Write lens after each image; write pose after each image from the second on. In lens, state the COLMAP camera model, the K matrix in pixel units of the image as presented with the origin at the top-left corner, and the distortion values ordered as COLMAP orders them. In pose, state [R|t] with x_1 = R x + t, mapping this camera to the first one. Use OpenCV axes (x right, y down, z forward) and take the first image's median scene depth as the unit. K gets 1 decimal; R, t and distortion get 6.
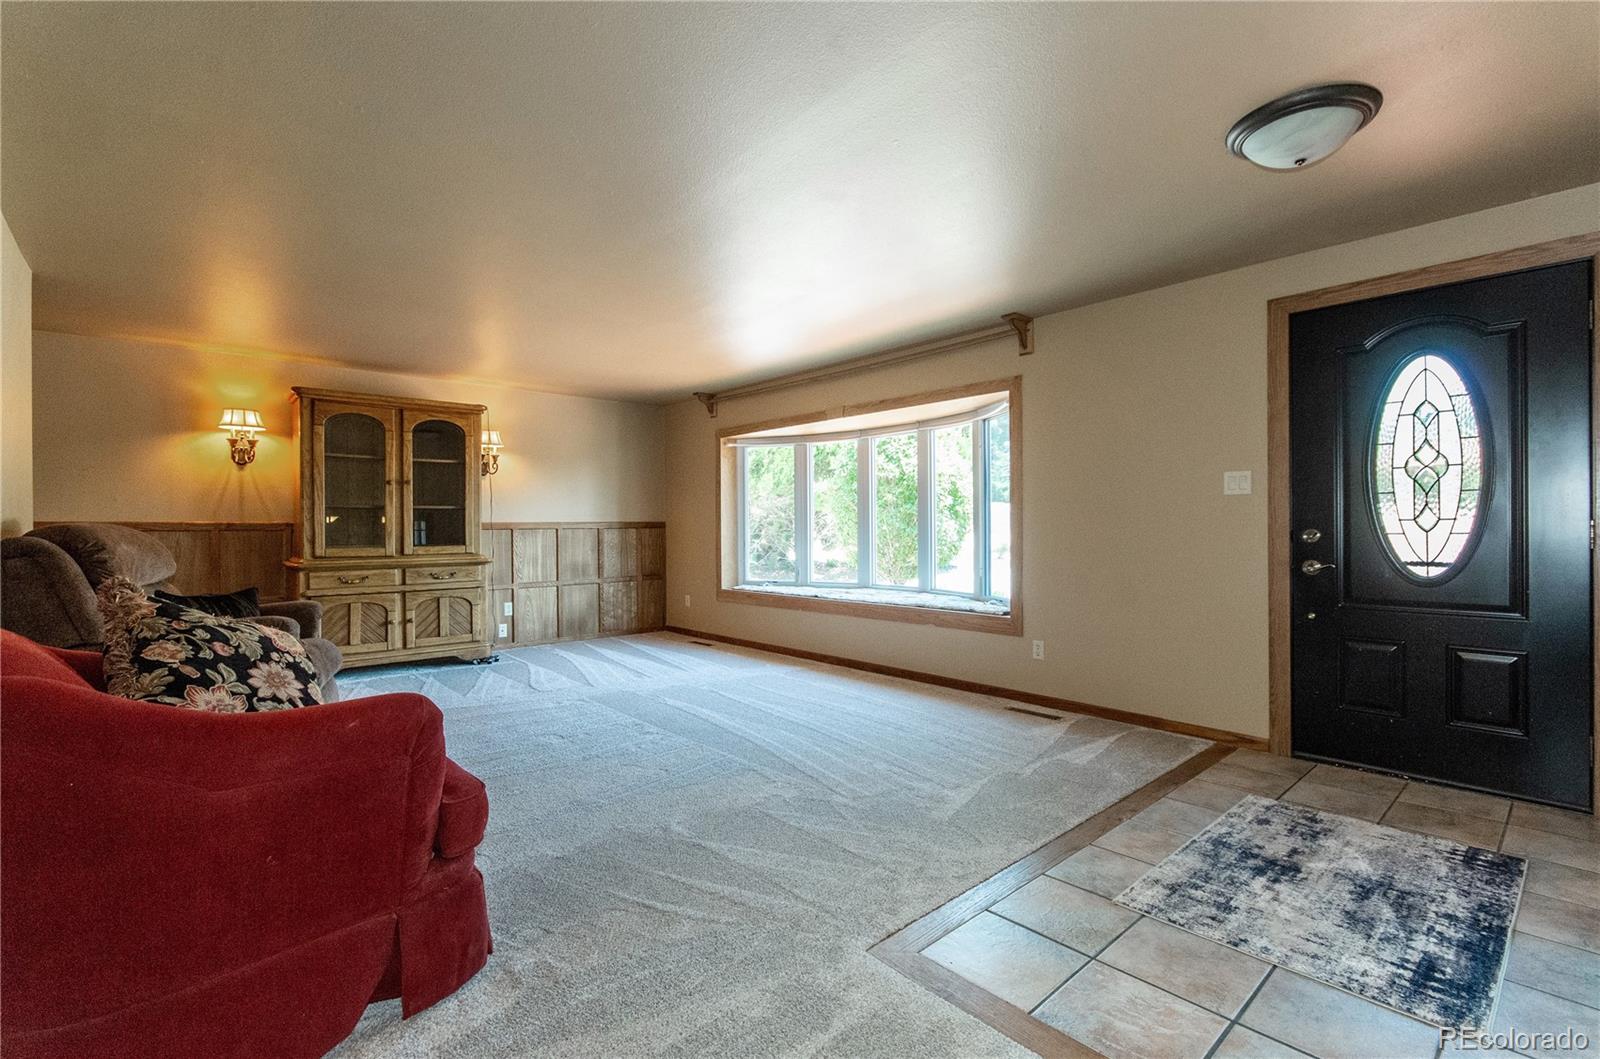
lens RADIAL K [[700.9, 0, 766.8], [0, 700.9, 523.5], [0, 0, 1]] dist [-0.002689, -0.001839]
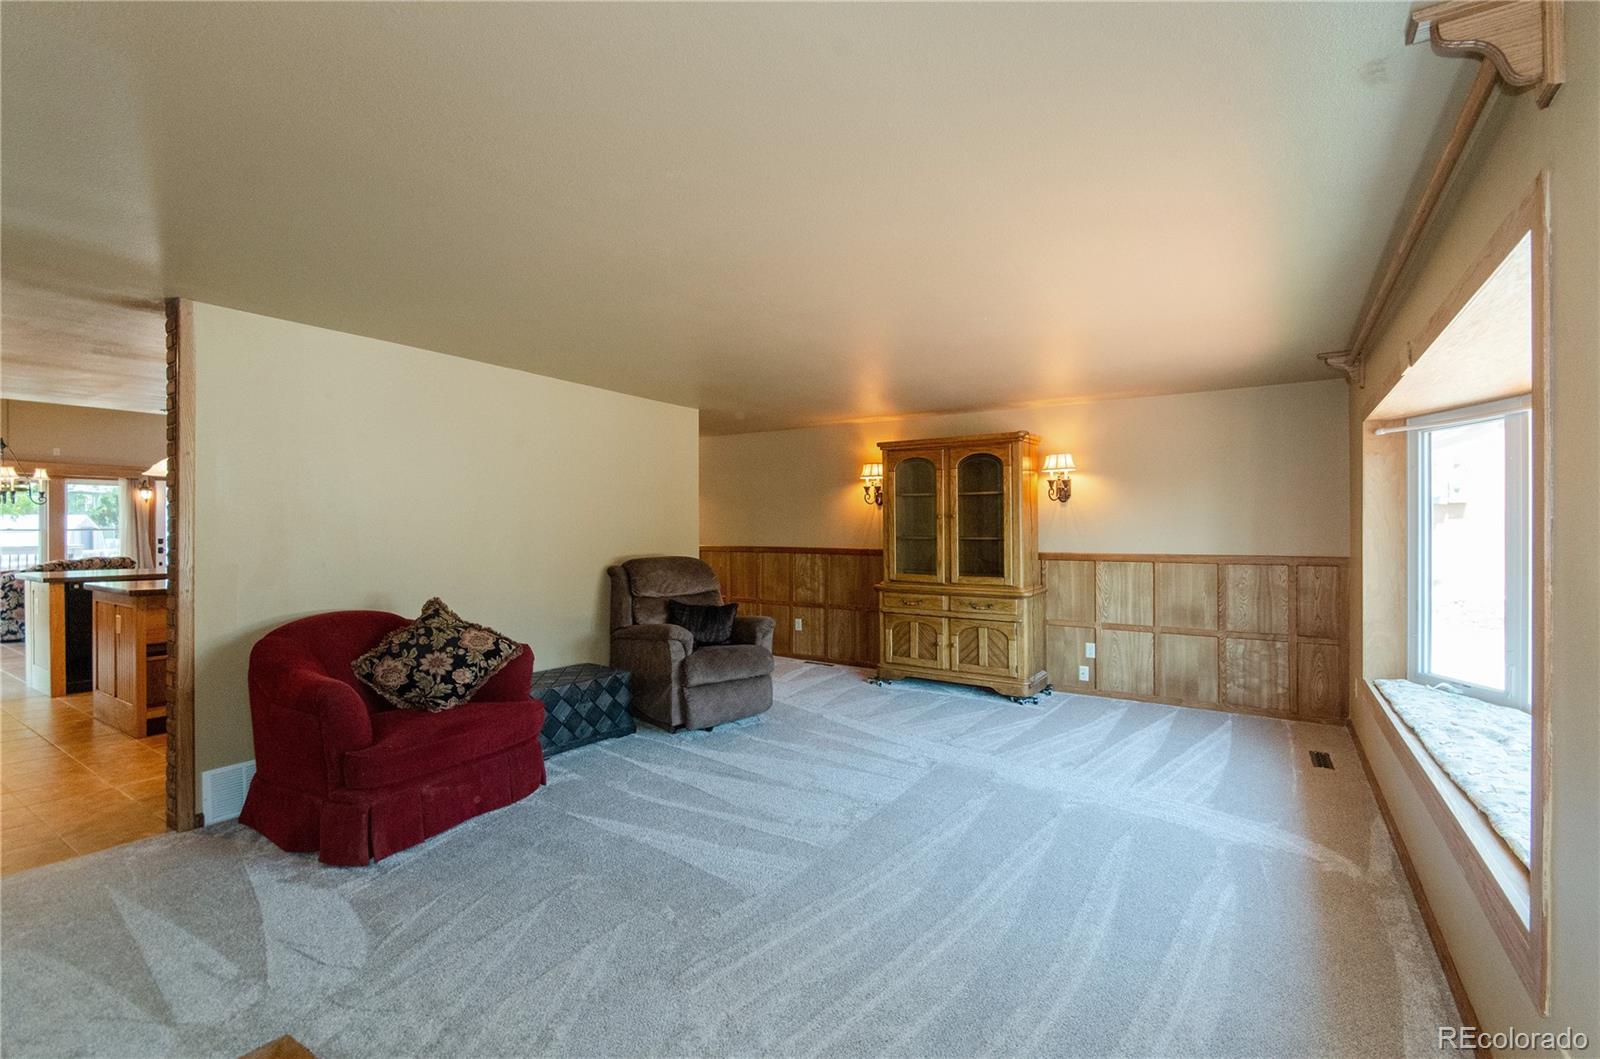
lens RADIAL K [[700.9, 0, 807.1], [0, 700.9, 531.0], [0, 0, 1]] dist [-0.002689, -0.001839]
pose [[0.281850, 0.005939, -0.959440, 0.444938], [0.003664, 0.999967, 0.007266, -0.043502], [0.959452, -0.005563, 0.281818, 0.475658]]
